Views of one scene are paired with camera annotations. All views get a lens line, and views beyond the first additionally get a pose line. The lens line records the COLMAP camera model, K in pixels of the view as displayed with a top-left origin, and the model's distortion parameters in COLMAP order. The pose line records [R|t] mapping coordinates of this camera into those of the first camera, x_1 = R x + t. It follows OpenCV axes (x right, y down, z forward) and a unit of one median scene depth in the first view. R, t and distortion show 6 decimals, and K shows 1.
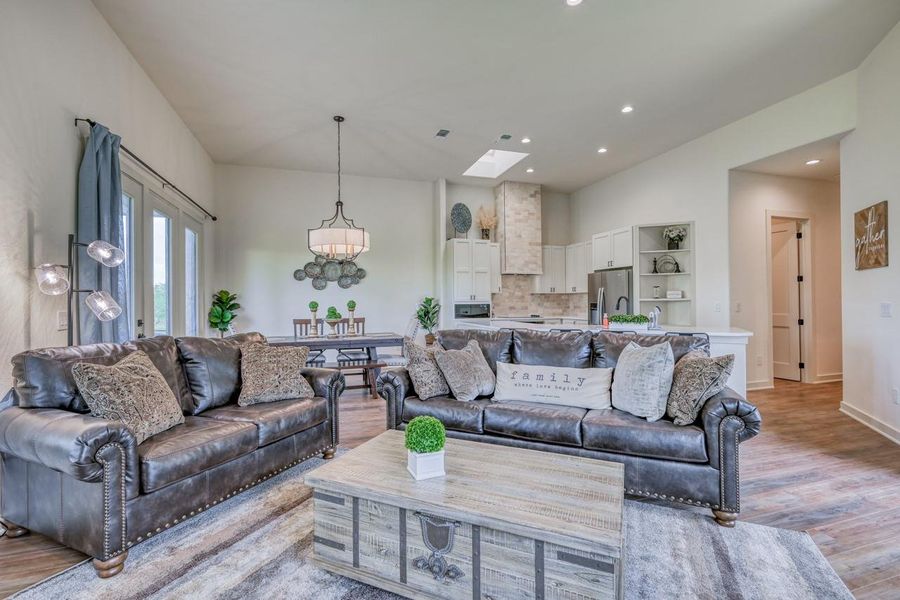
lens RADIAL K [[401.8, 0, 447.7], [0, 401.8, 299.4], [0, 0, 1]] dist [-0.001986, -0.000677]
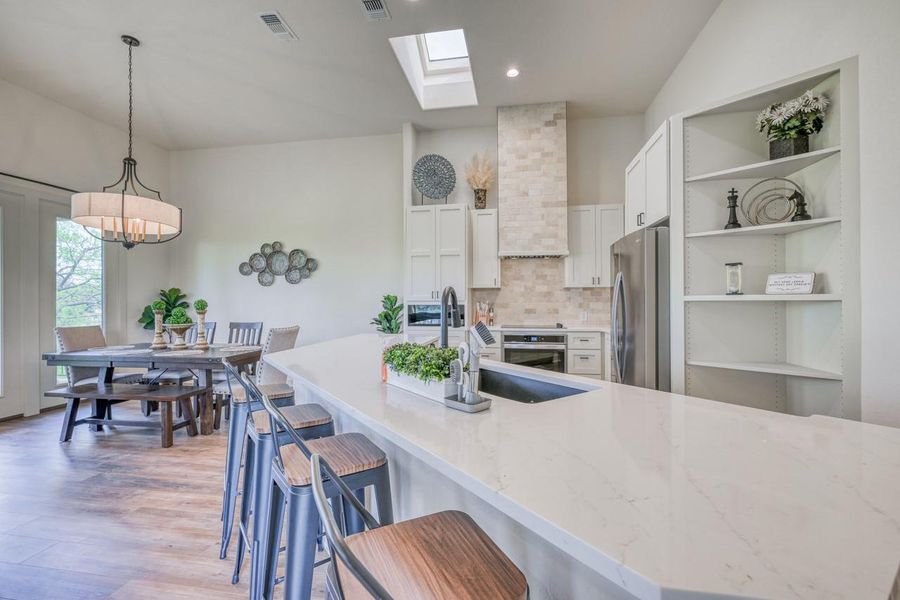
lens RADIAL K [[388.9, 0, 449.4], [0, 388.9, 298.8], [0, 0, 1]] dist [0.000482, -0.000090]
pose [[0.887396, 0.000330, -0.461007, 0.384759], [0.001092, 0.999995, 0.002820, 0.000345], [0.461006, -0.003006, 0.887392, 0.467183]]
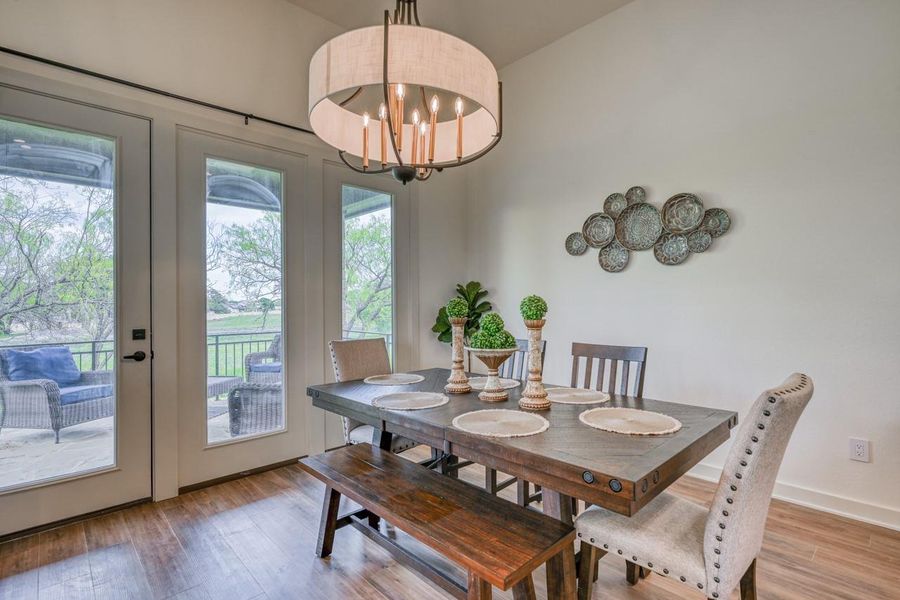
lens RADIAL K [[432.4, 0, 450.0], [0, 432.4, 300.0], [0, 0, 1]] dist [0.000581, -0.000192]
pose [[0.429315, -0.001110, -0.903154, 0.037473], [0.008846, 0.999956, 0.002976, 0.003894], [0.903112, -0.009267, 0.429306, 0.630931]]
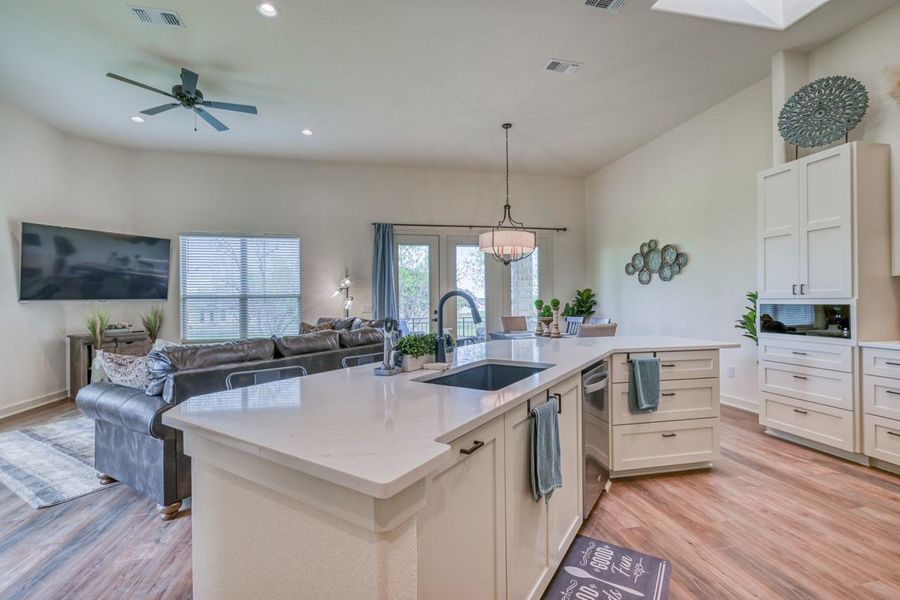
lens RADIAL K [[401.8, 0, 447.7], [0, 401.8, 299.4], [0, 0, 1]] dist [-0.001986, -0.000677]
pose [[-0.103992, 0.003409, -0.994572, 0.565978], [0.015922, 0.999872, 0.001762, -0.000813], [0.994451, -0.015652, -0.104033, 0.679325]]
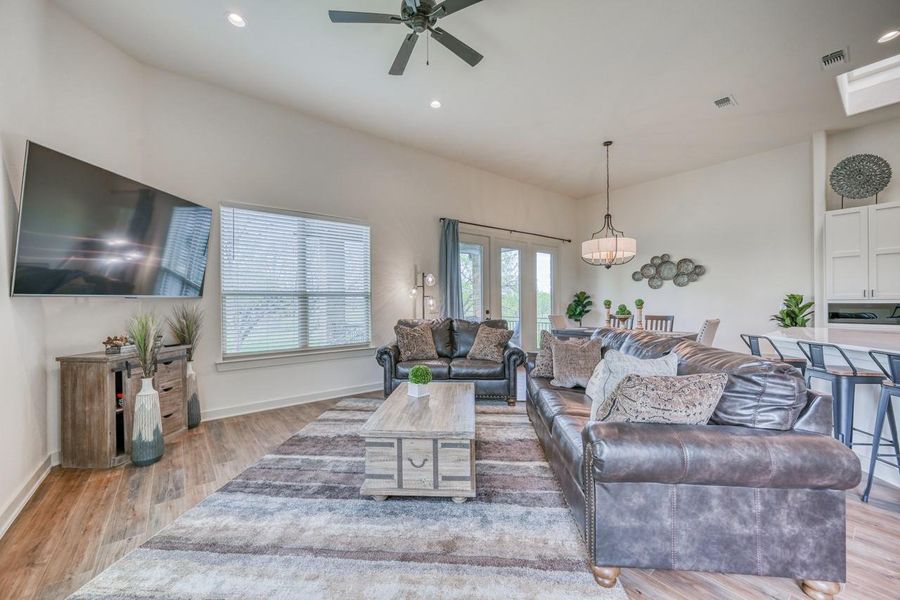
lens RADIAL K [[354.4, 0, 447.0], [0, 354.4, 301.5], [0, 0, 1]] dist [0.000178, 0.000039]
pose [[0.347229, 0.003999, -0.937772, 0.383909], [0.009317, 0.999927, 0.007714, -0.002107], [0.937734, -0.011416, 0.347167, 0.141969]]
